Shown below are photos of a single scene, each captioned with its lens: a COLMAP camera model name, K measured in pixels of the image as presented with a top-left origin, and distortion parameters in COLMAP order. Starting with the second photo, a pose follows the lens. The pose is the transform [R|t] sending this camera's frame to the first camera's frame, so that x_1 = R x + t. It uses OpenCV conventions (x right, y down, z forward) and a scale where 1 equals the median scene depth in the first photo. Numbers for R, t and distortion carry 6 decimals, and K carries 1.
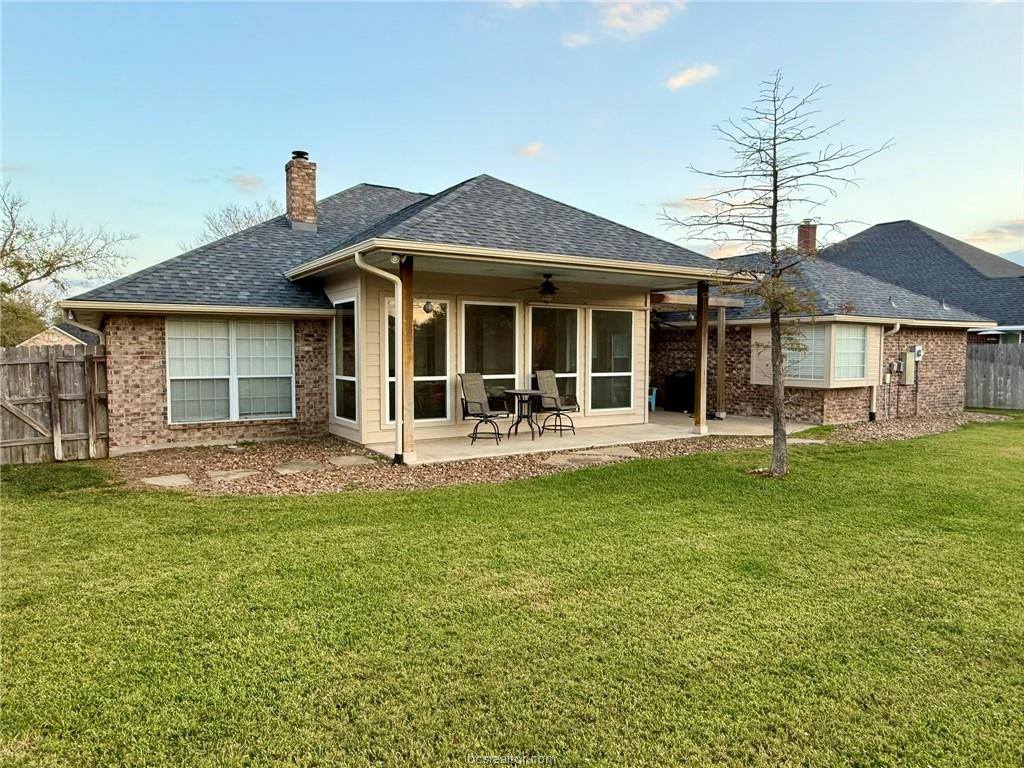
lens RADIAL K [[693.7, 0, 512.0], [0, 693.7, 384.0], [0, 0, 1]] dist [-0.002982, -0.000814]
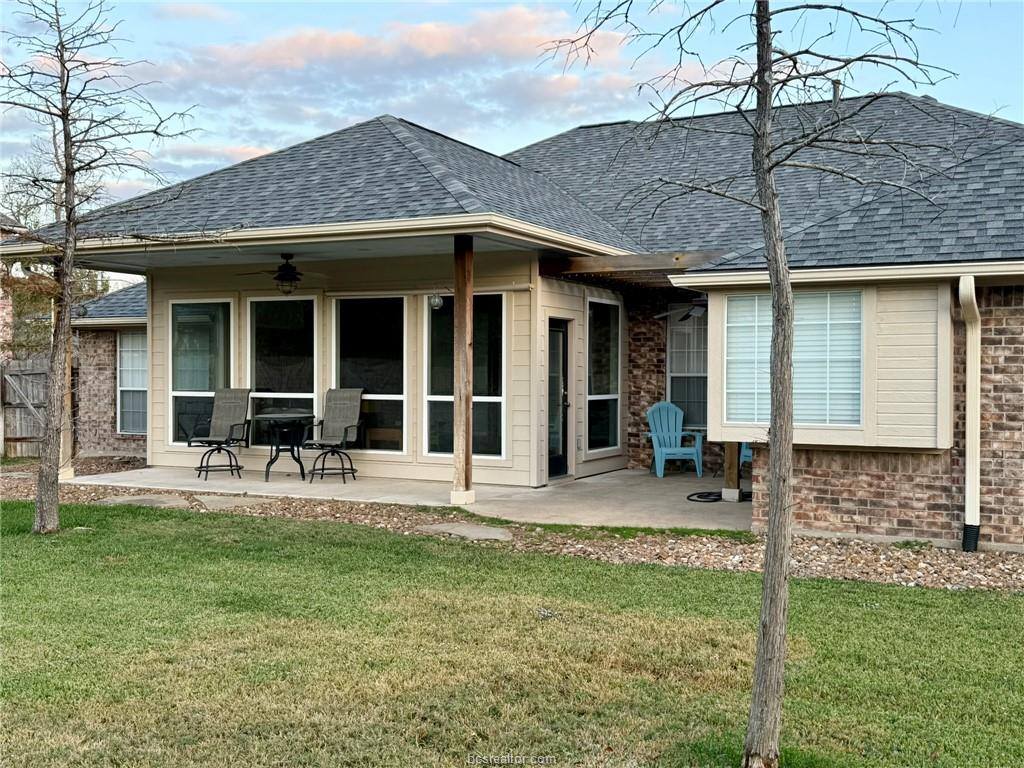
lens RADIAL K [[1061.6, 0, 512.0], [0, 1061.6, 384.0], [0, 0, 1]] dist [0.113077, 0.001343]
pose [[0.510963, 0.009149, -0.859554, 1.095384], [-0.046717, 0.998761, -0.017140, -0.014354], [0.858333, 0.048914, 0.510757, 0.620405]]
